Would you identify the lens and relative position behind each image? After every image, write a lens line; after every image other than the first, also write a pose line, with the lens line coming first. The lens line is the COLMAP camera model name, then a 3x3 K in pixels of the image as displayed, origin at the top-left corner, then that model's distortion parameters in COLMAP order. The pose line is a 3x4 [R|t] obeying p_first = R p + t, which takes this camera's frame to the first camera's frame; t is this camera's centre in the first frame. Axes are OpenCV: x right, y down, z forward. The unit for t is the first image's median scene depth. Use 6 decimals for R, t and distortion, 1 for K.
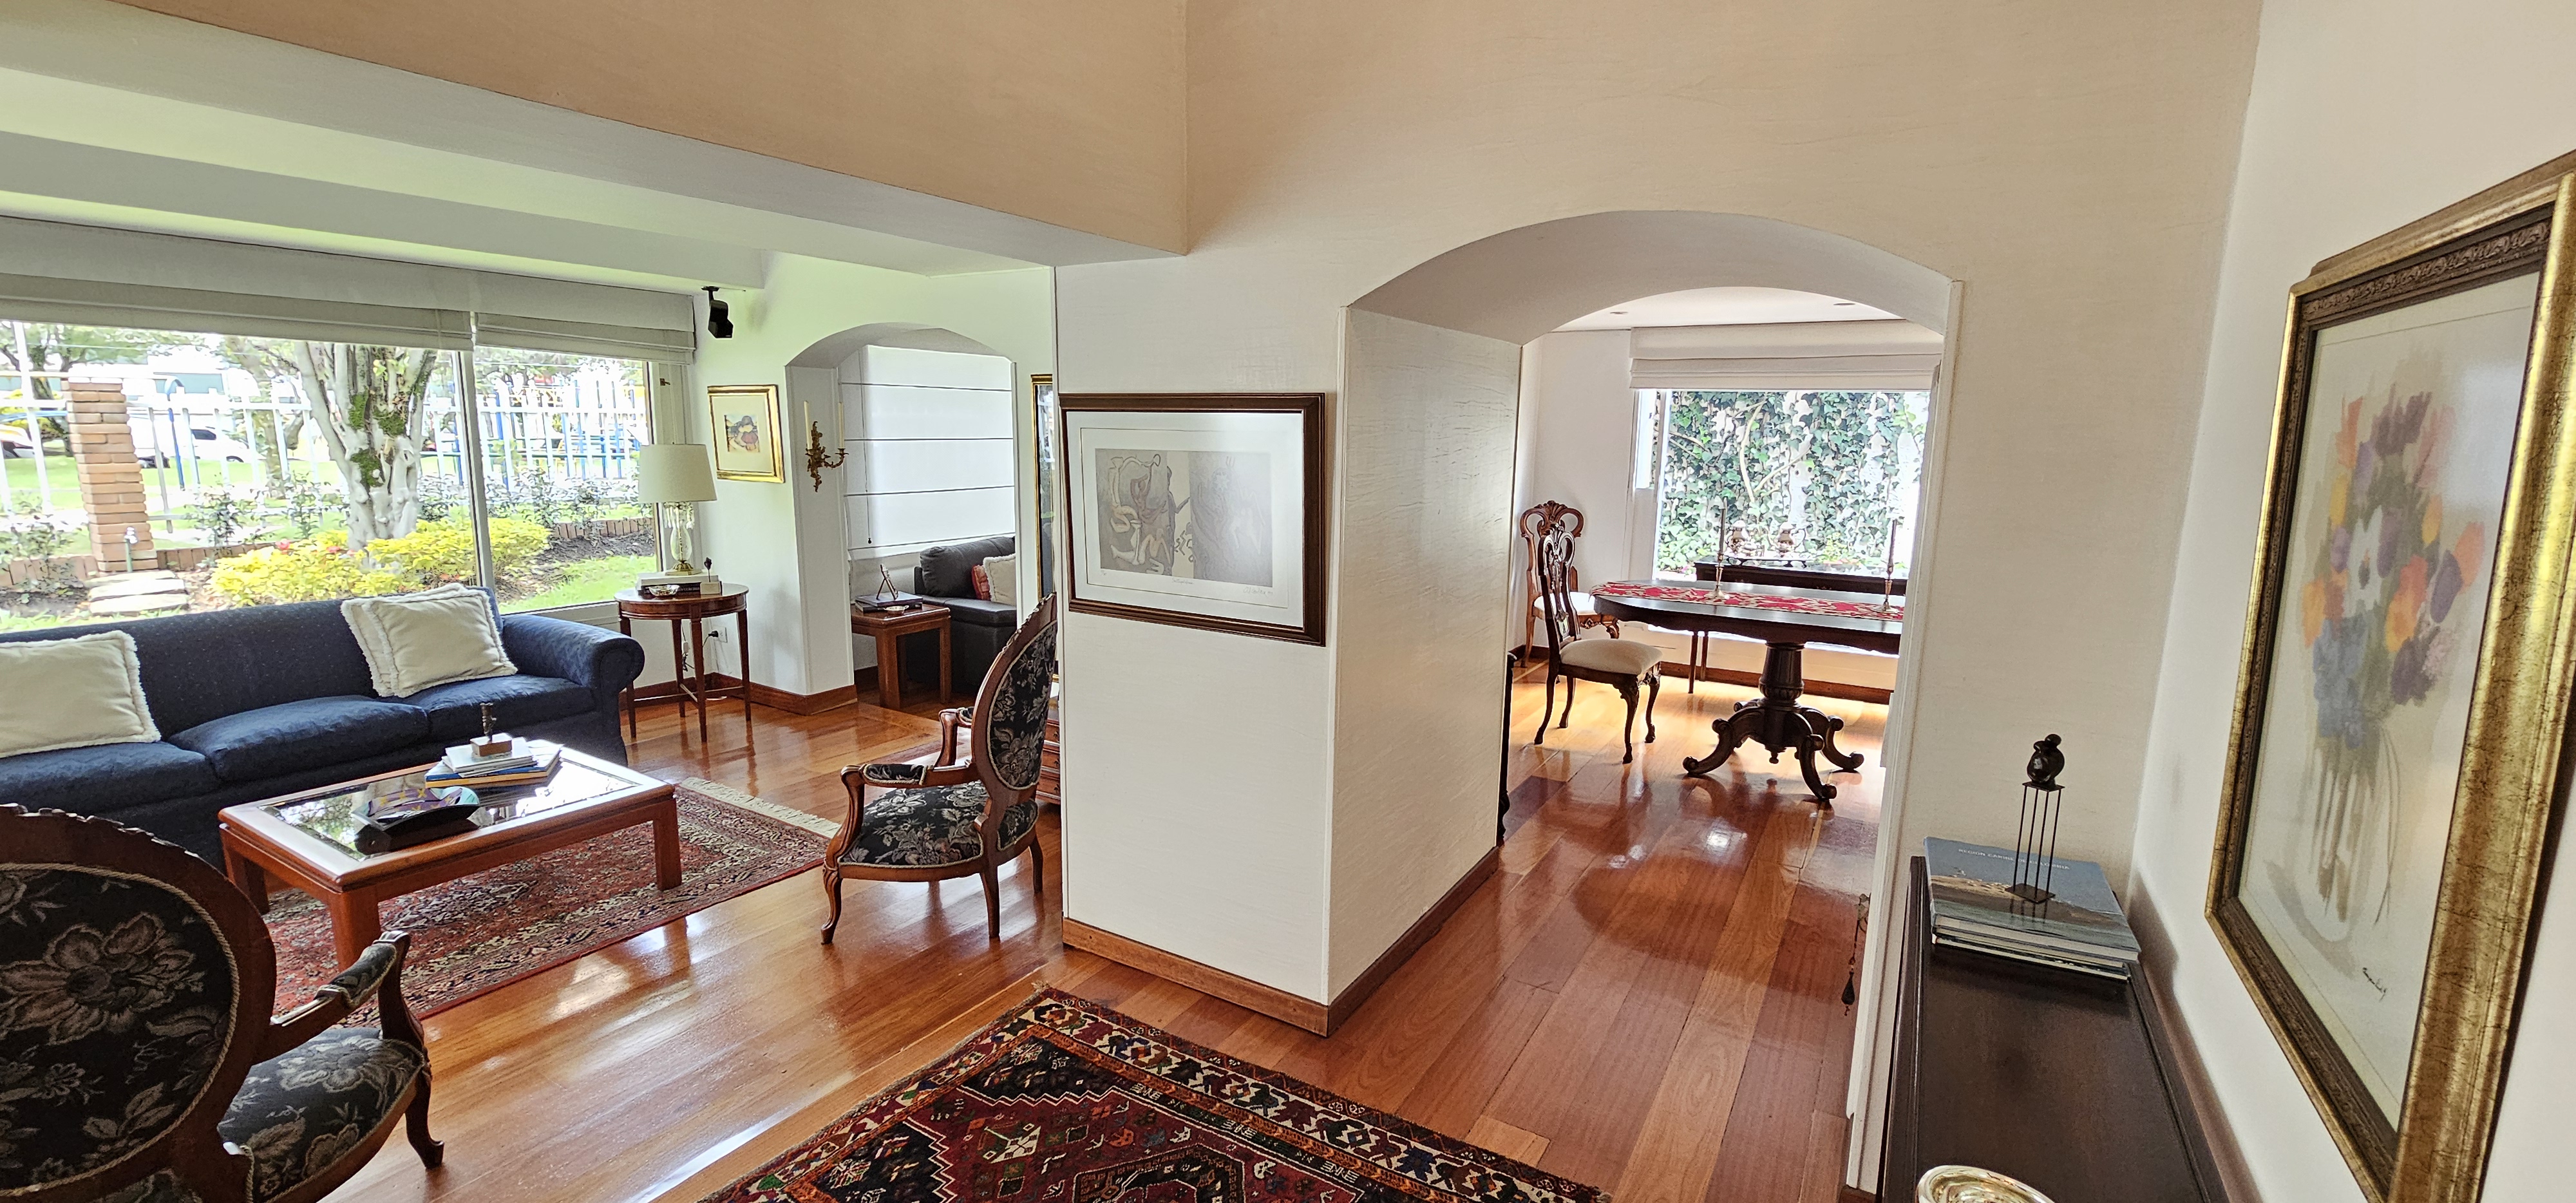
lens RADIAL K [[1050.8, 0, 1280.4], [0, 1050.8, 604.9], [0, 0, 1]] dist [0.001456, -0.000589]
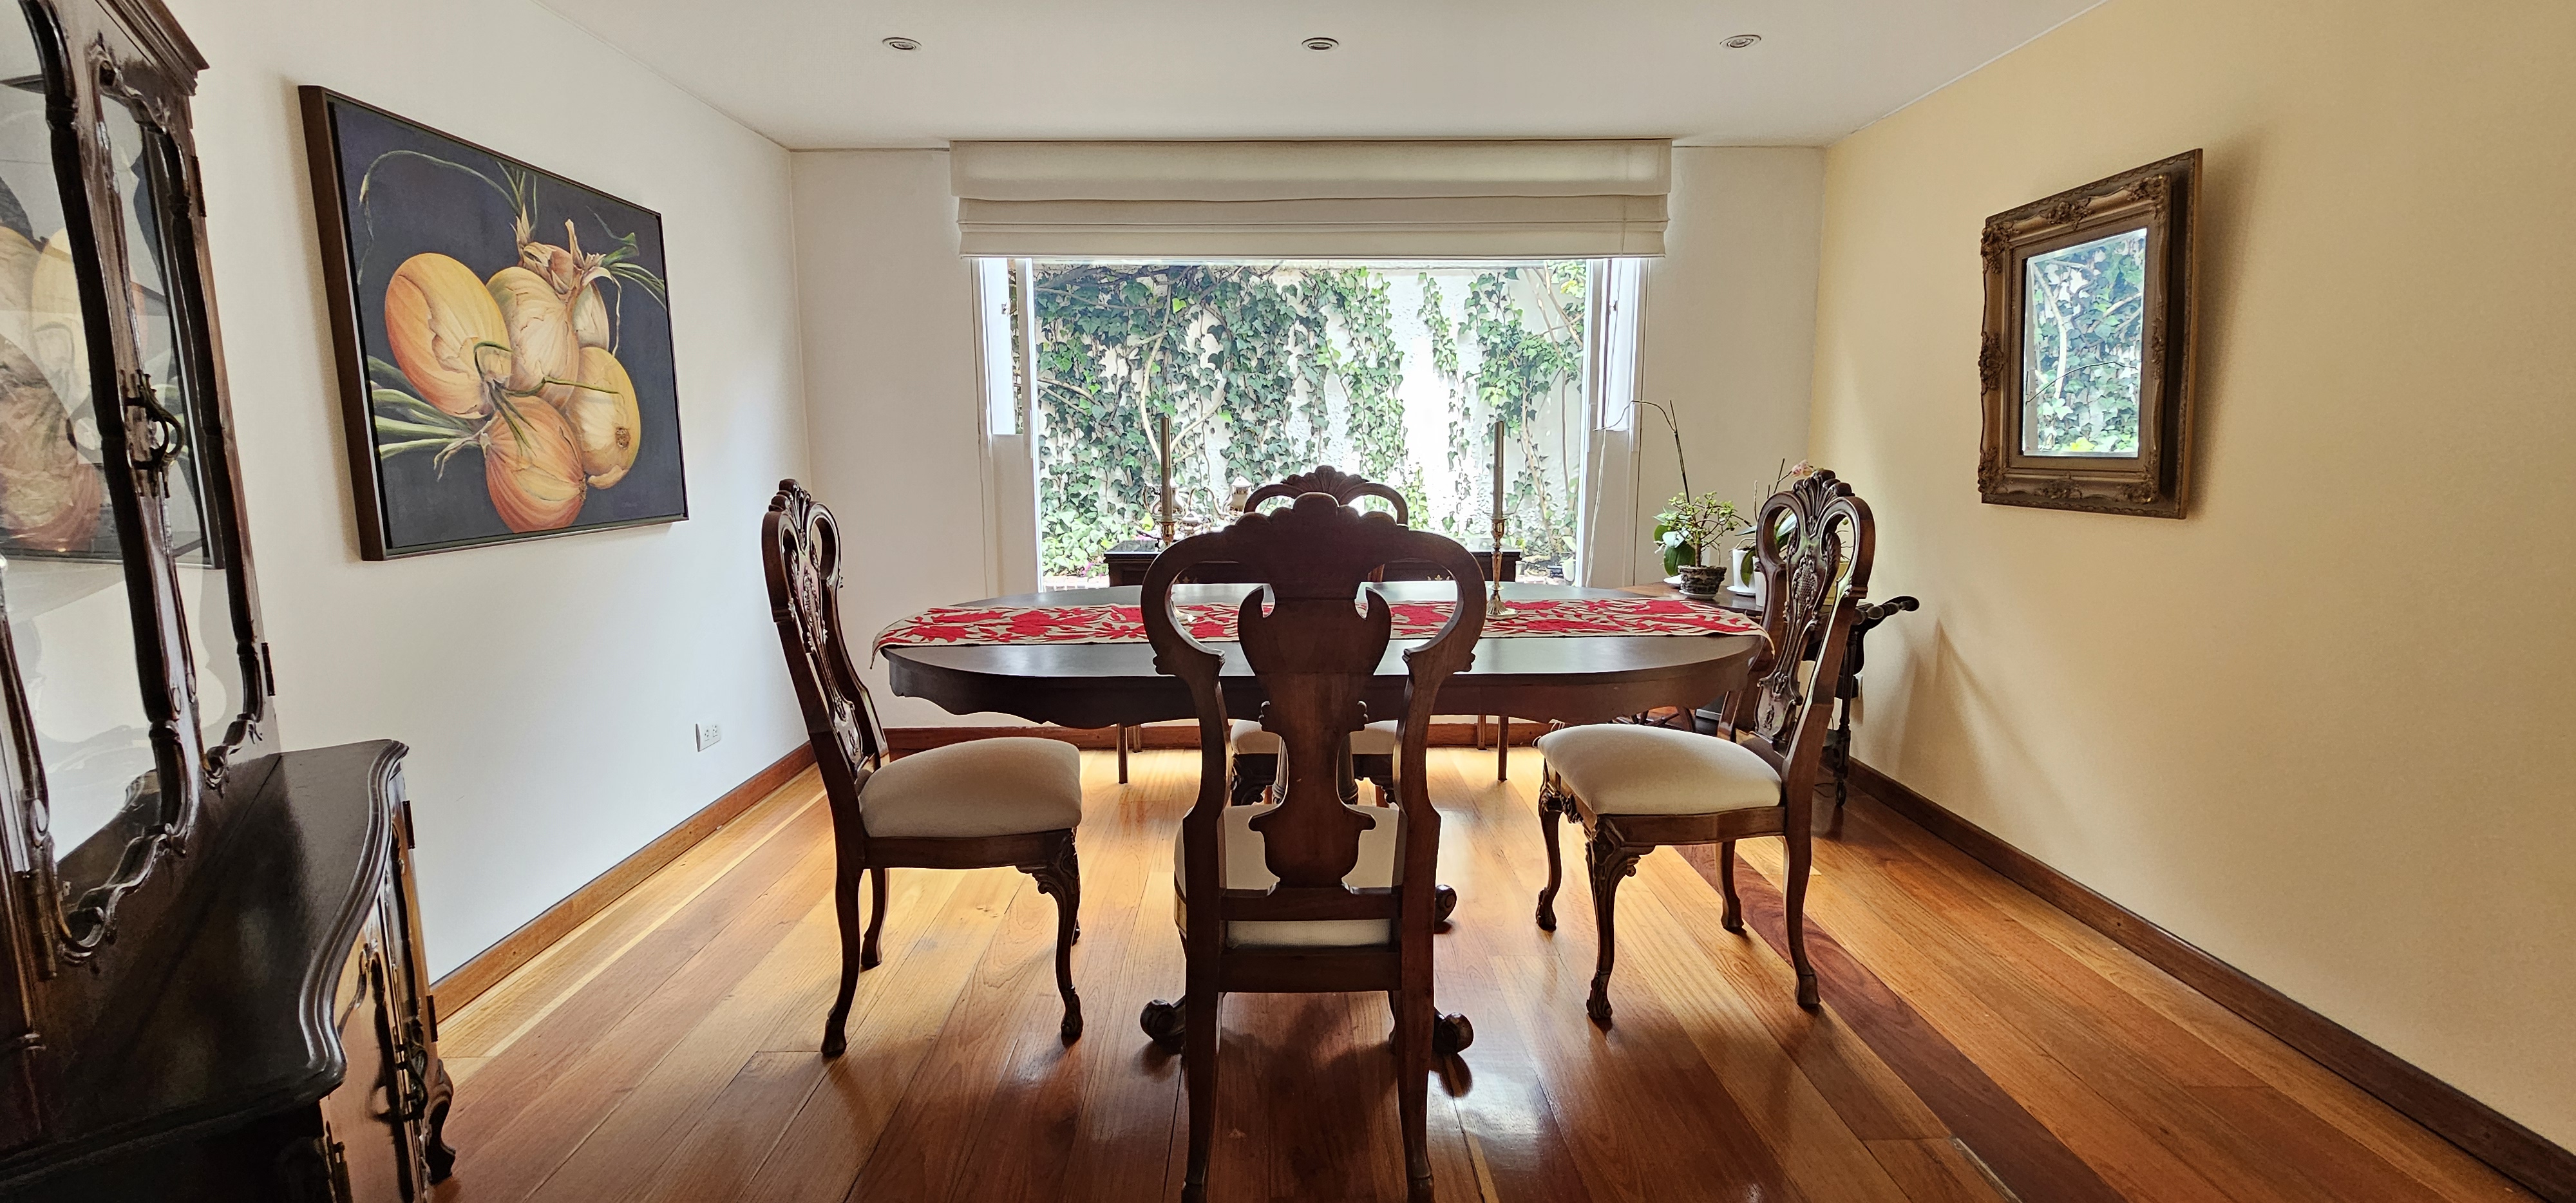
lens RADIAL K [[1050.8, 0, 1284.7], [0, 1050.8, 604.7], [0, 0, 1]] dist [0.001456, -0.000589]
pose [[0.844206, -0.103891, 0.525855, 0.187259], [0.108913, 0.993819, 0.021497, -0.017767], [-0.524838, 0.039124, 0.850302, 0.503696]]
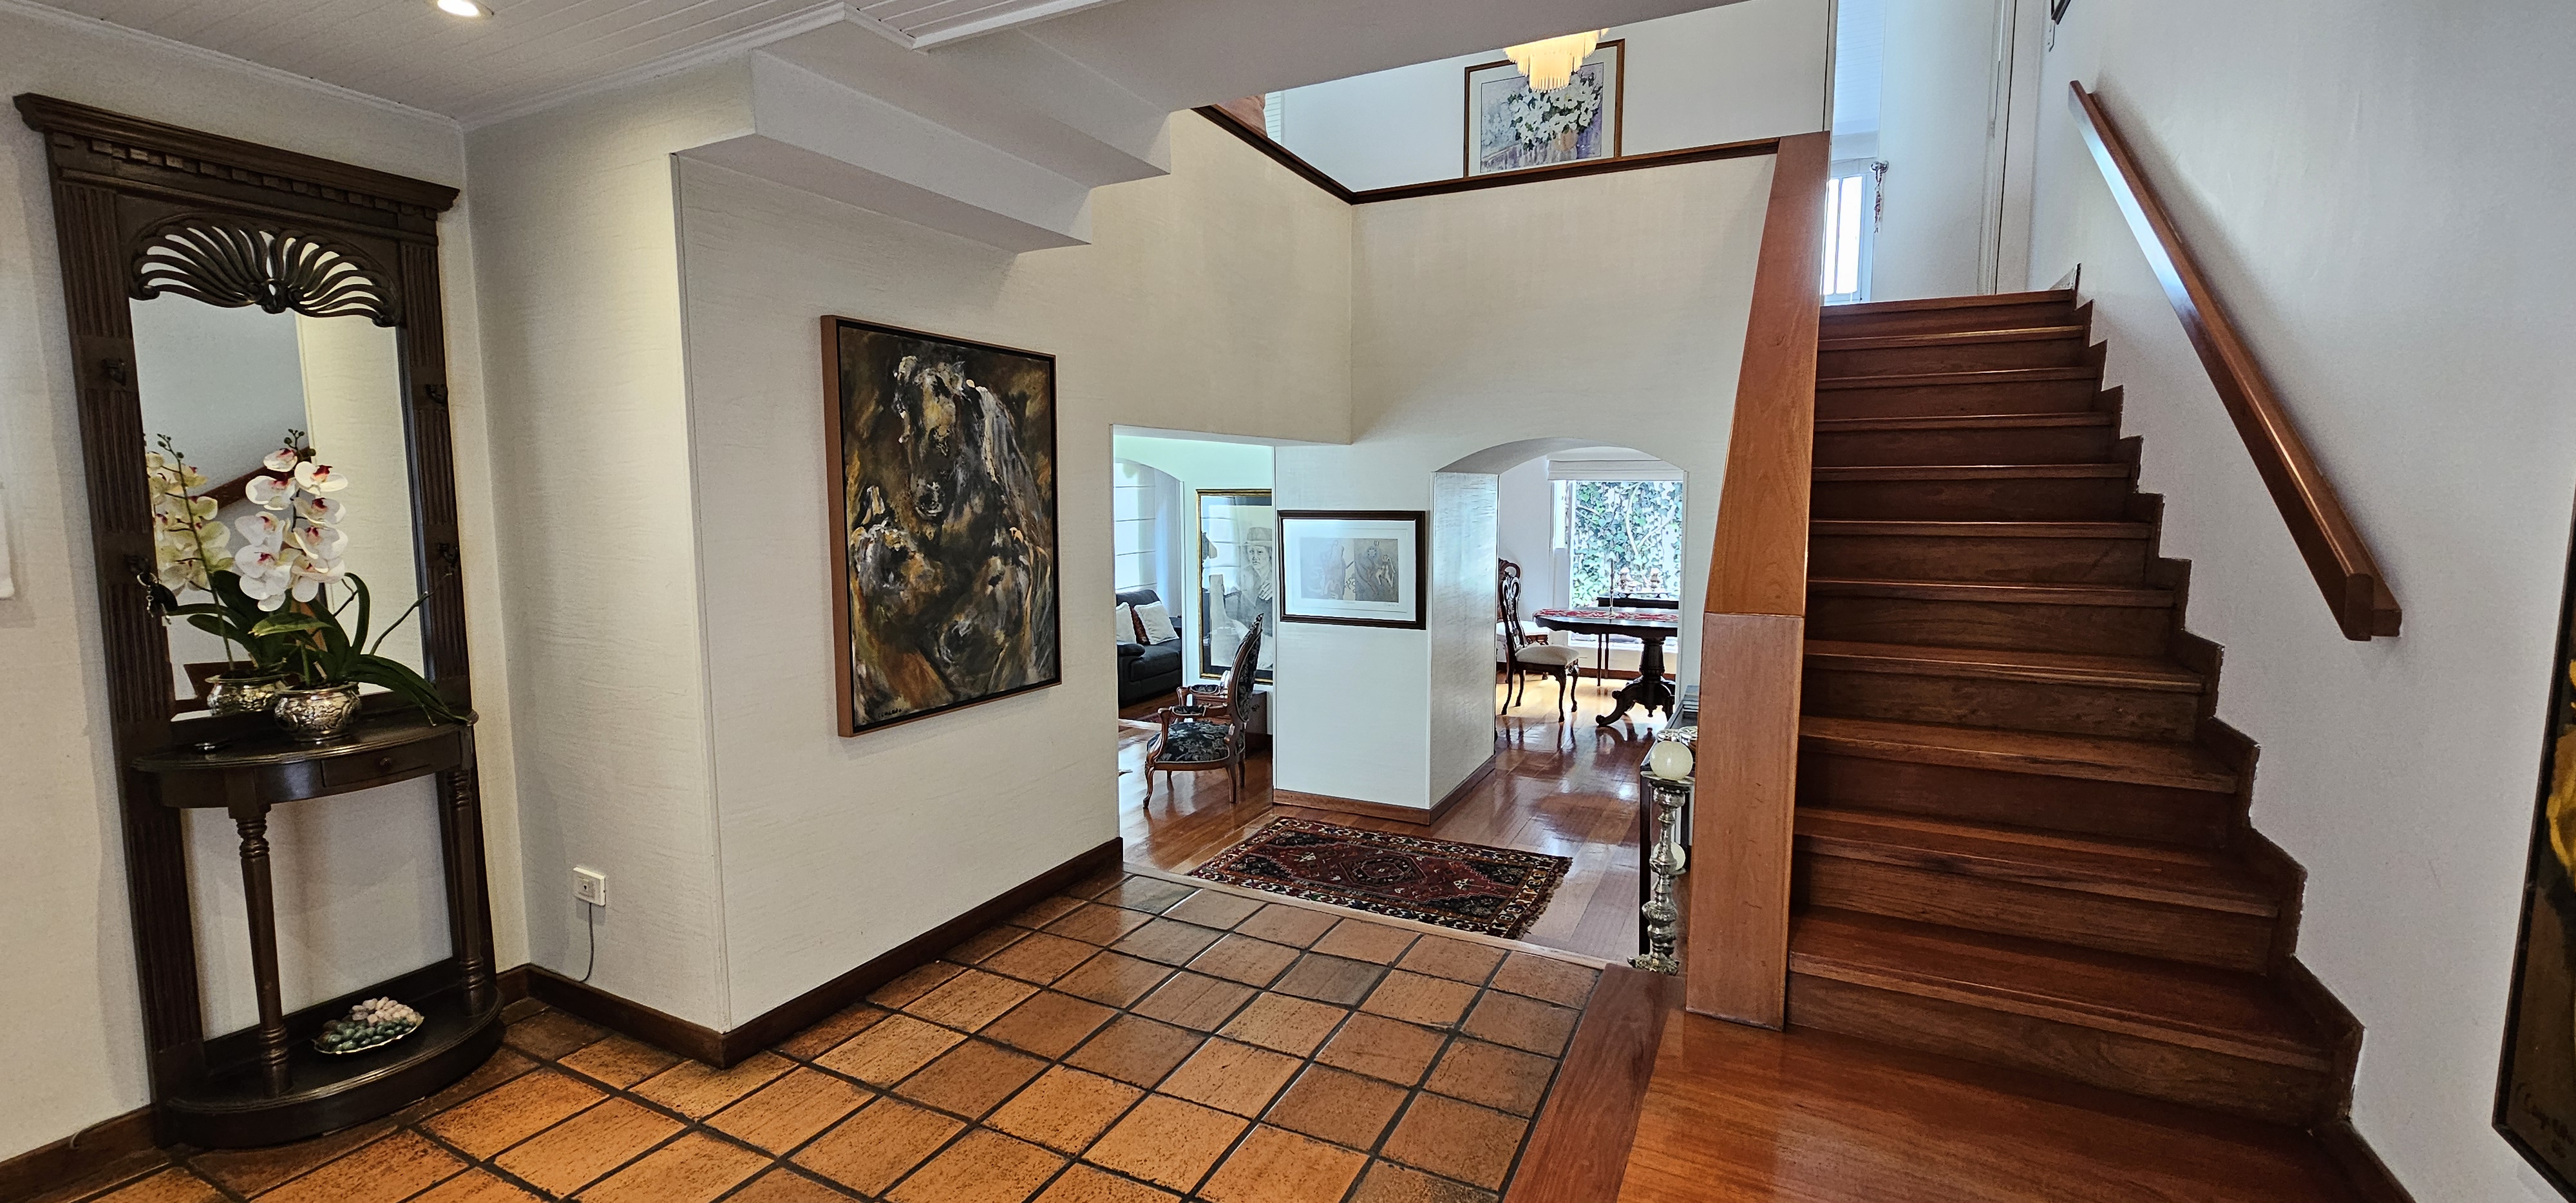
lens RADIAL K [[1050.8, 0, 1285.8], [0, 1050.8, 600.0], [0, 0, 1]] dist [0.001456, -0.000589]
pose [[0.996048, -0.026983, 0.084616, -0.182670], [0.032291, 0.997554, -0.062002, 0.044796], [-0.082736, 0.064489, 0.994483, -0.474204]]
